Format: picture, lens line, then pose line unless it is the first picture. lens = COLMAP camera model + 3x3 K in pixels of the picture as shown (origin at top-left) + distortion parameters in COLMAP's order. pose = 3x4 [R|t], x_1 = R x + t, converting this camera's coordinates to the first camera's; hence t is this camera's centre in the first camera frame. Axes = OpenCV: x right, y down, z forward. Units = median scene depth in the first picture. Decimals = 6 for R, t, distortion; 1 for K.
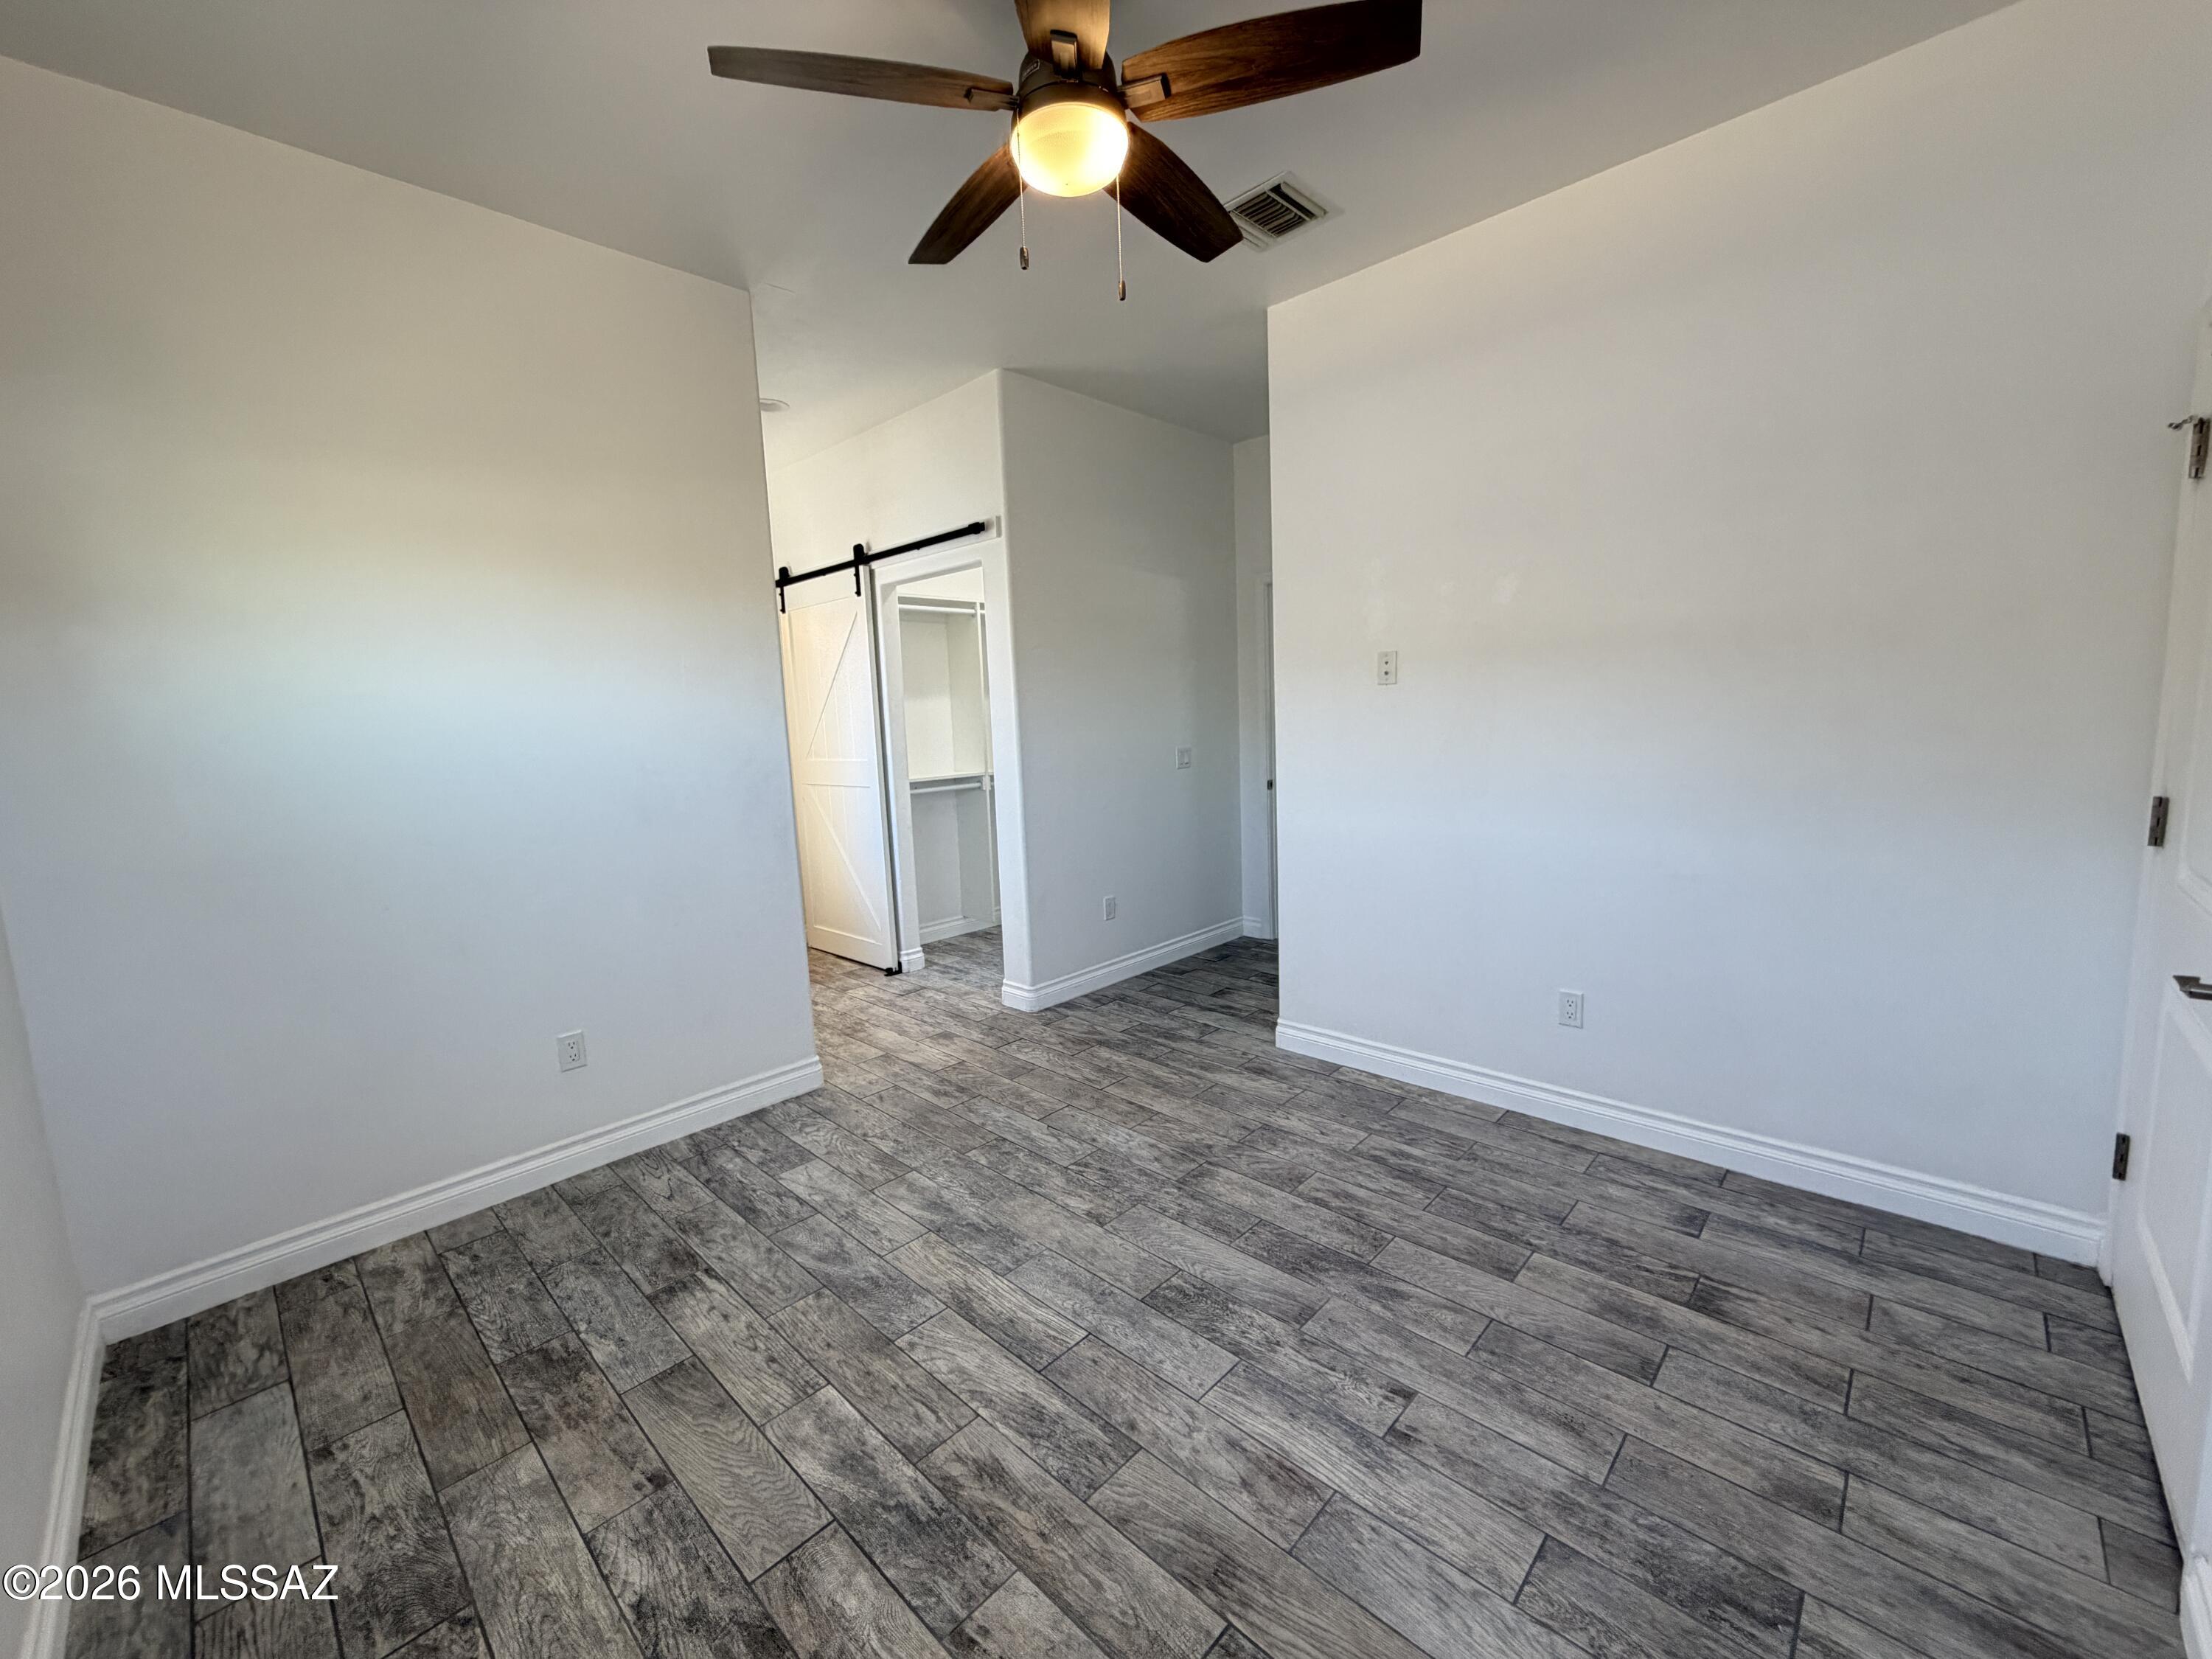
lens RADIAL K [[884.9, 0, 1099.0], [0, 884.9, 824.2], [0, 0, 1]] dist [0.000653, 0.000152]
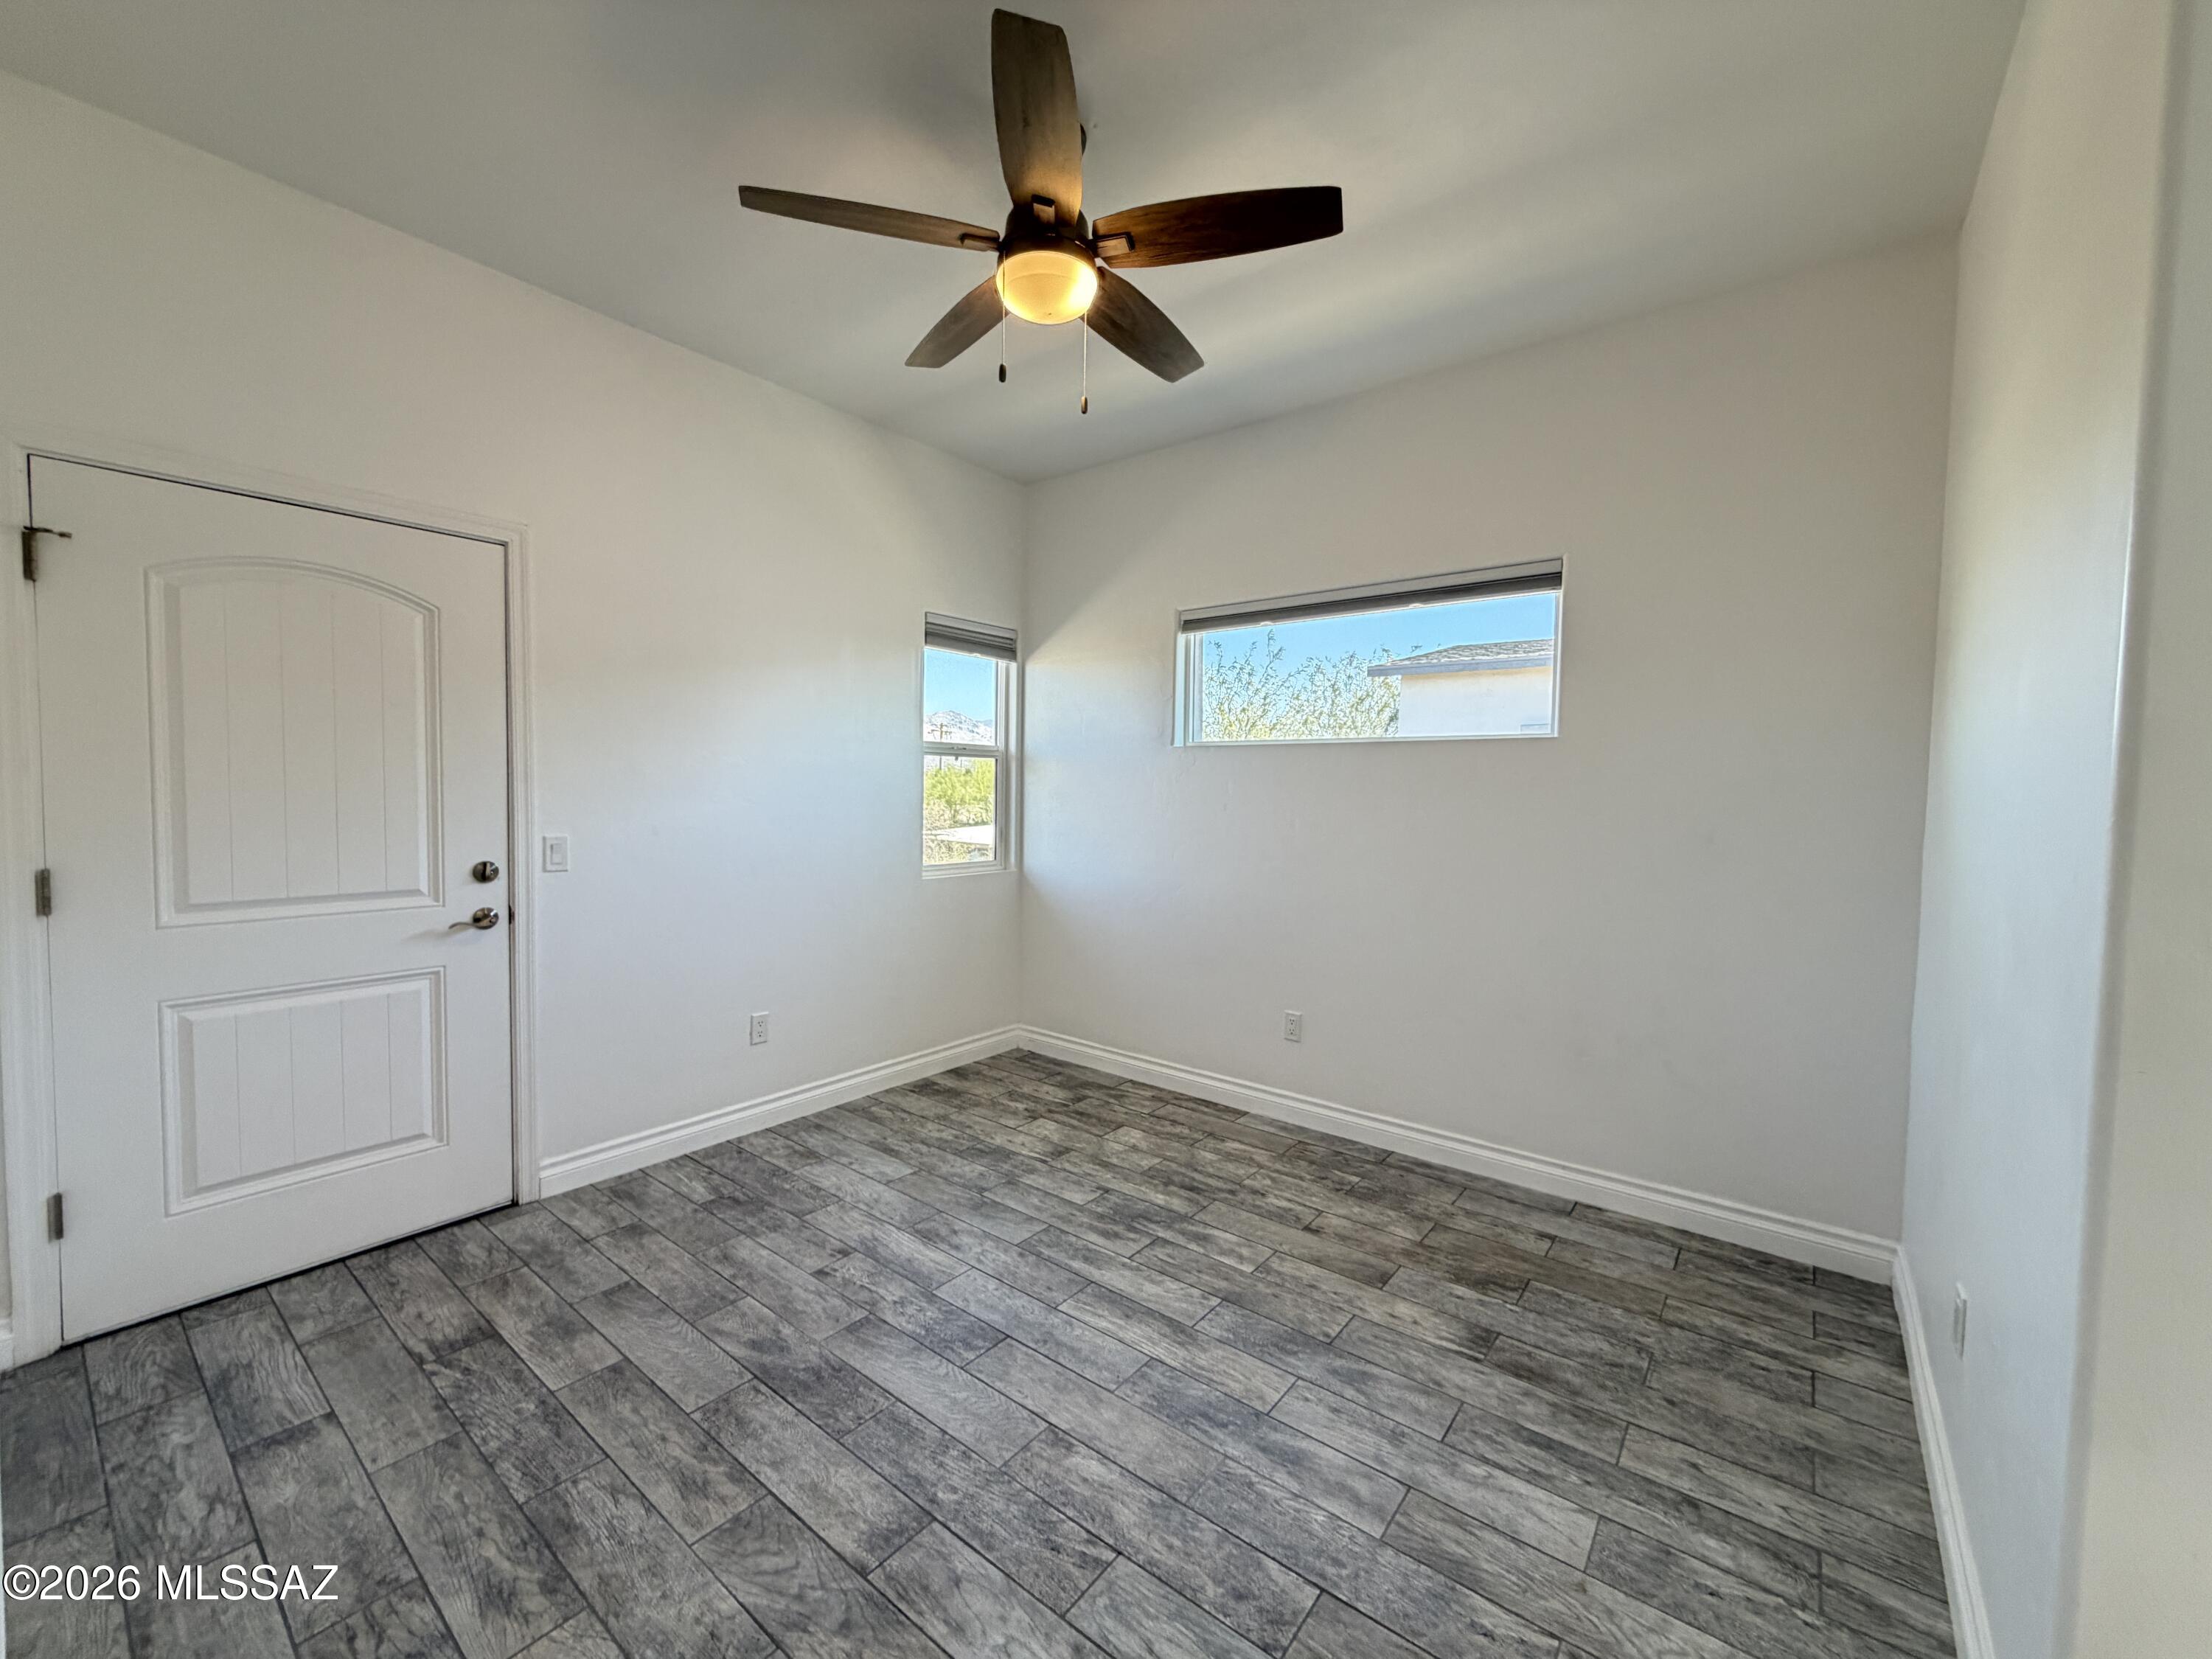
lens RADIAL K [[884.9, 0, 1099.0], [0, 884.9, 824.2], [0, 0, 1]] dist [0.000653, 0.000152]
pose [[-0.995488, 0.027668, -0.090760, 0.019281], [0.011477, 0.984629, 0.174283, -0.232533], [0.094187, 0.172455, -0.980504, 1.946070]]
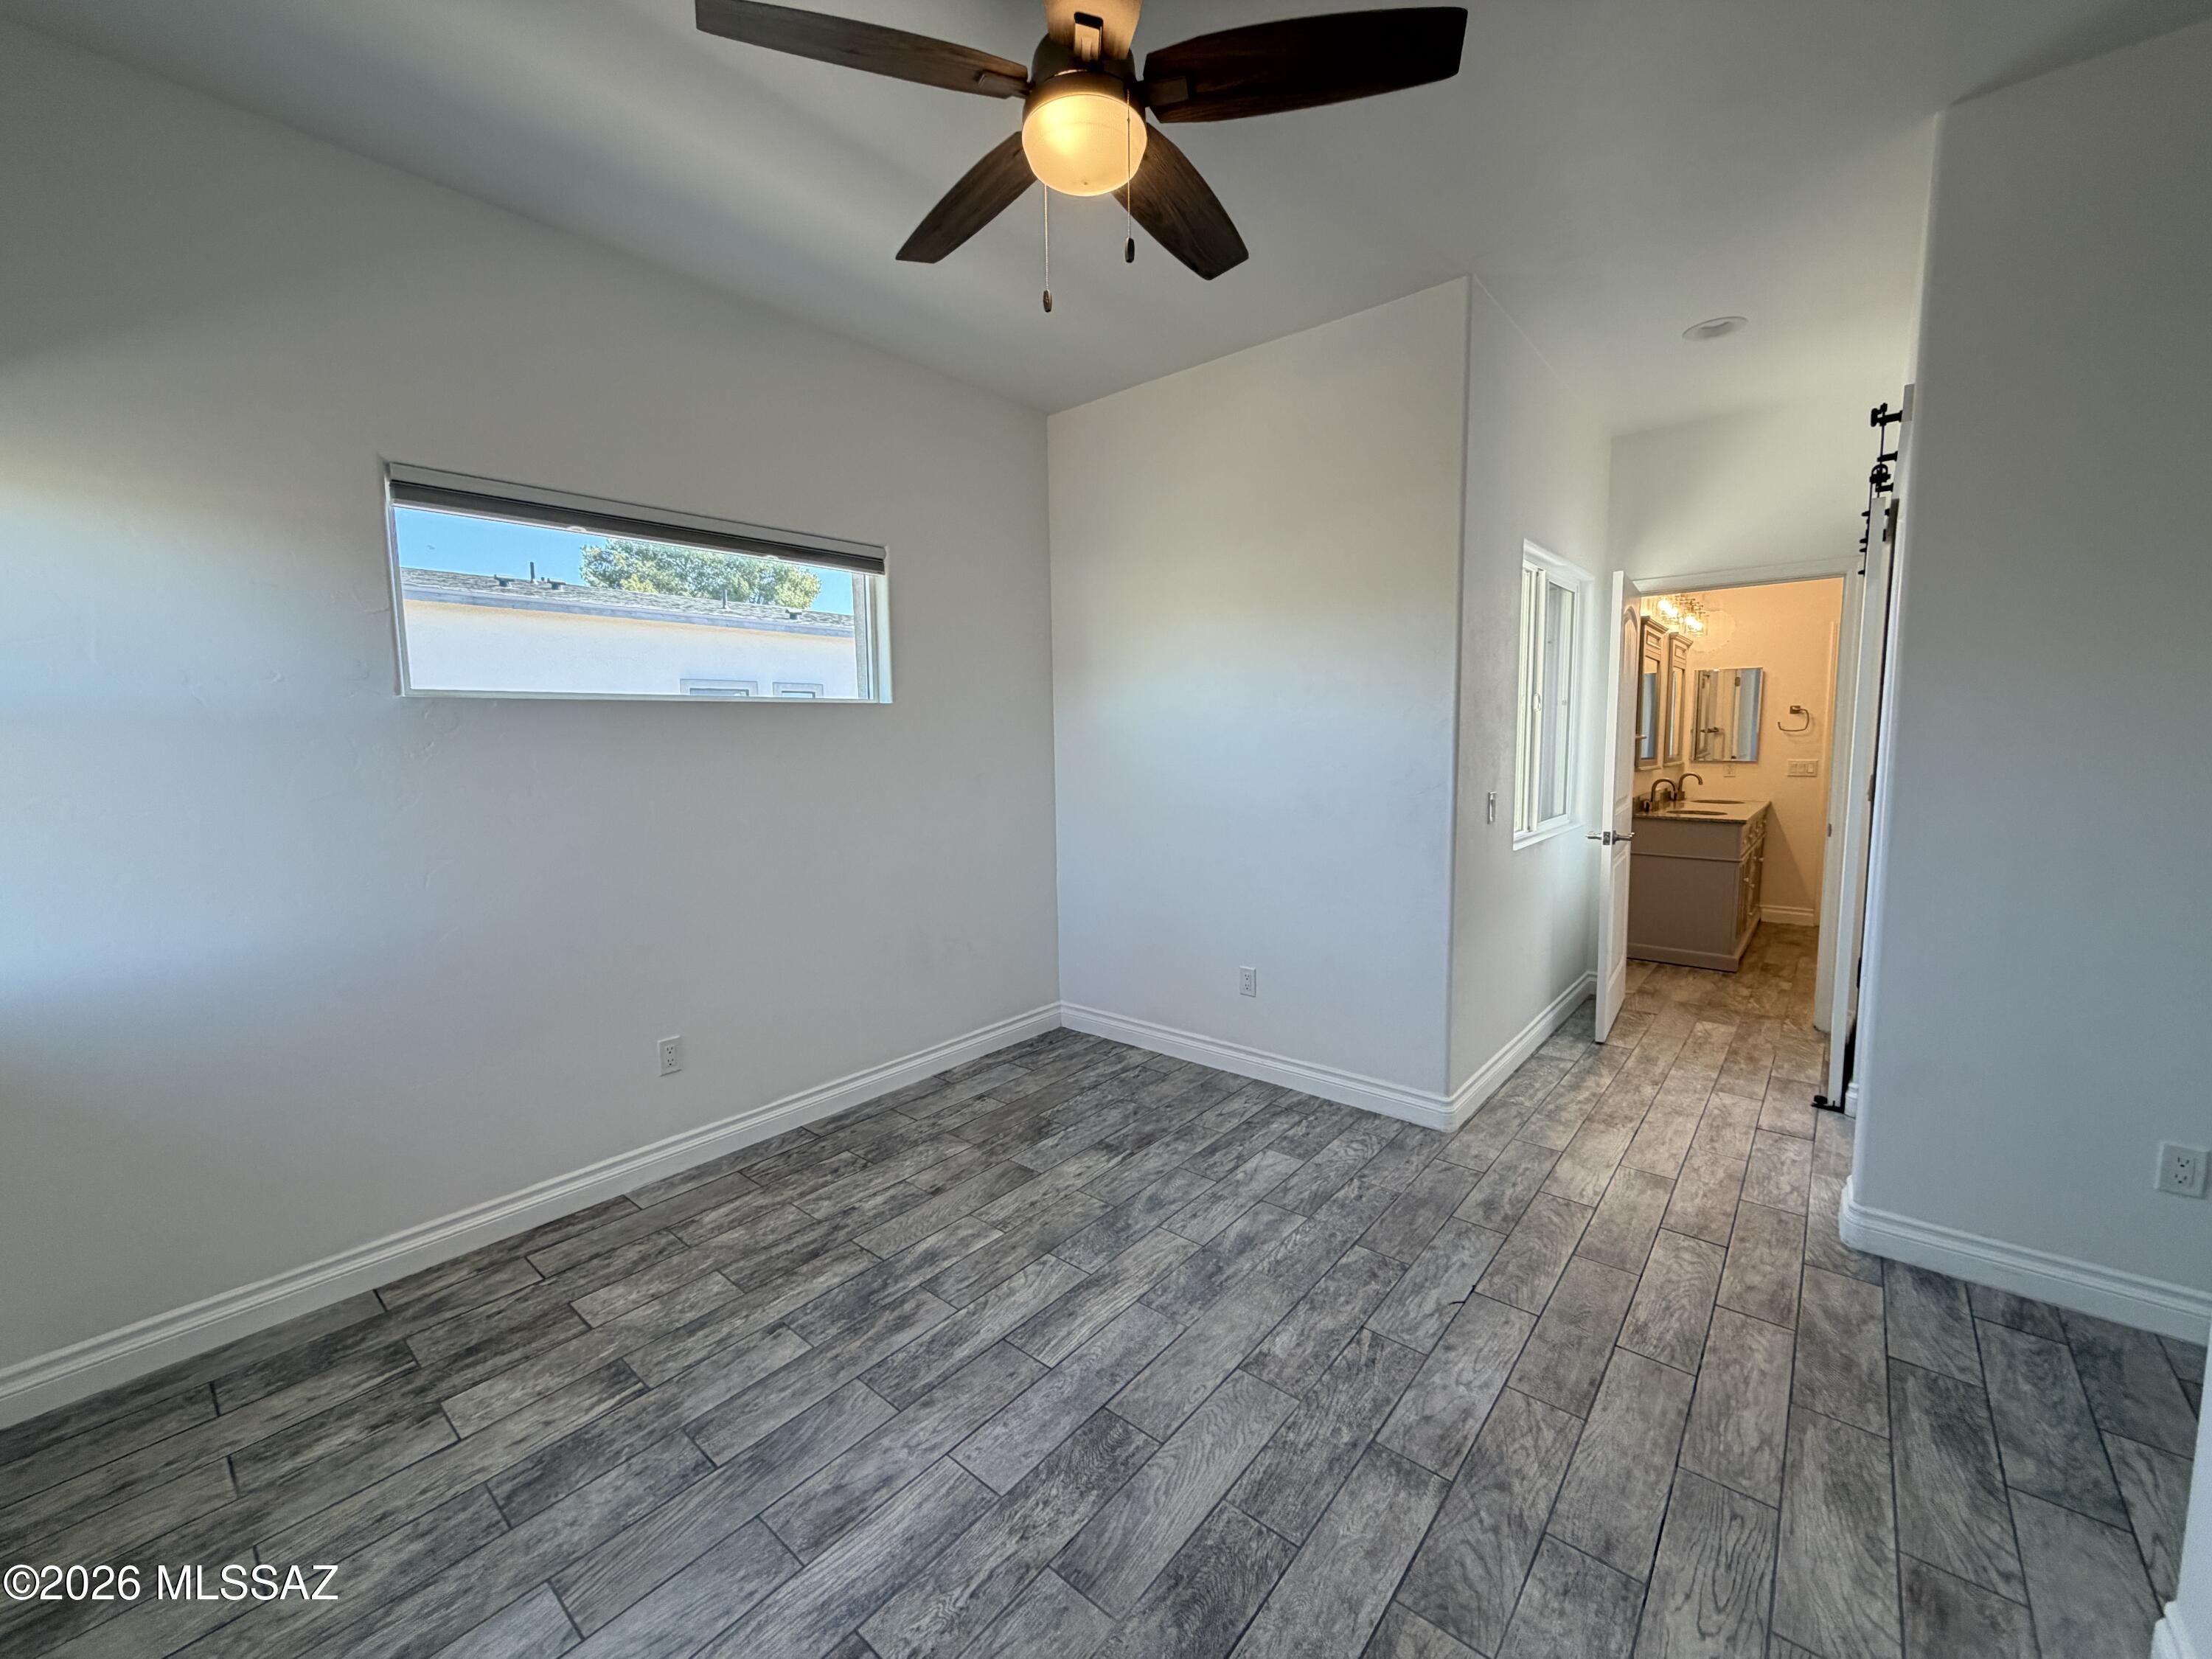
lens RADIAL K [[884.9, 0, 1099.0], [0, 884.9, 824.2], [0, 0, 1]] dist [0.000653, 0.000152]
pose [[0.062246, 0.139576, -0.988253, 0.853333], [-0.116679, 0.984401, 0.131683, -0.155108], [0.991217, 0.107111, 0.077561, 0.876035]]
